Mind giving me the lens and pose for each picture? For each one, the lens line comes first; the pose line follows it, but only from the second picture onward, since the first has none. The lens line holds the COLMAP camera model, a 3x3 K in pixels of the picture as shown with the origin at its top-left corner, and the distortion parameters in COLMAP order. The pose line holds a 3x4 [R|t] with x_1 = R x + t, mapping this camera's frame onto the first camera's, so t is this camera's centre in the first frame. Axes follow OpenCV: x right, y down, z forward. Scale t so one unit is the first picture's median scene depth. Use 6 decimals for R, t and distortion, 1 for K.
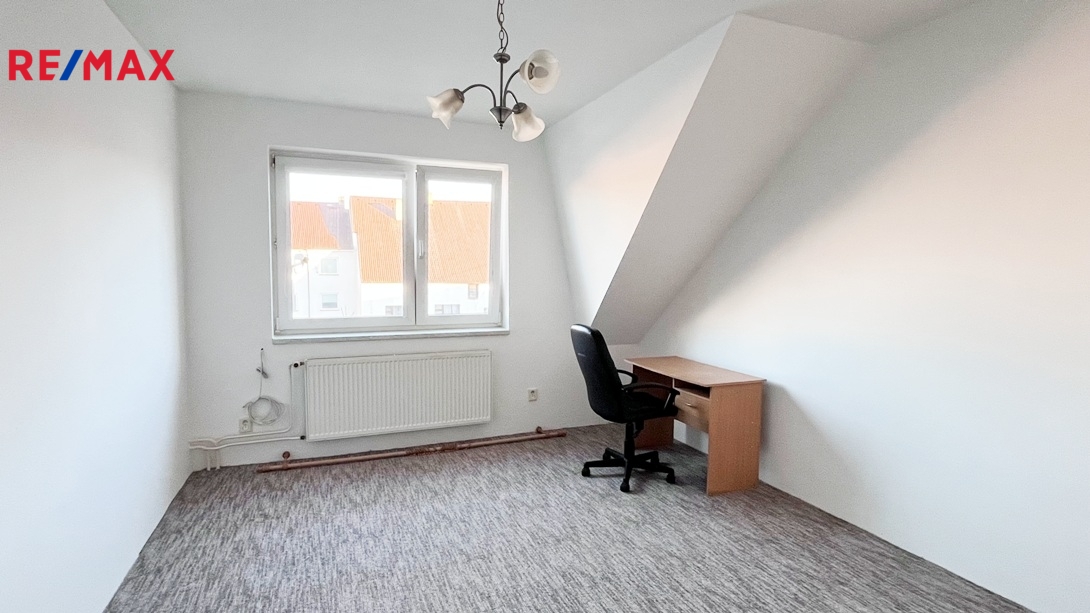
lens RADIAL K [[548.8, 0, 546.1], [0, 548.8, 309.2], [0, 0, 1]] dist [0.000385, 0.000009]
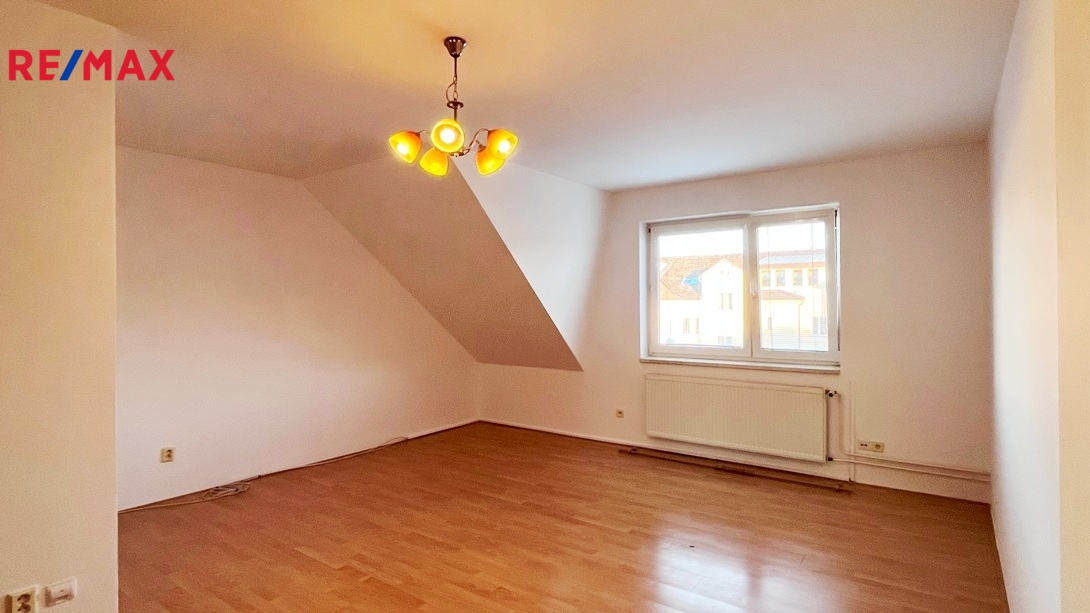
lens RADIAL K [[548.8, 0, 546.1], [0, 548.8, 305.2], [0, 0, 1]] dist [0.000385, 0.000009]
pose [[0.518297, -0.011646, -0.855121, 0.500094], [-0.037252, 0.998651, -0.036179, -0.020851], [0.854389, 0.050606, 0.517164, 0.063606]]
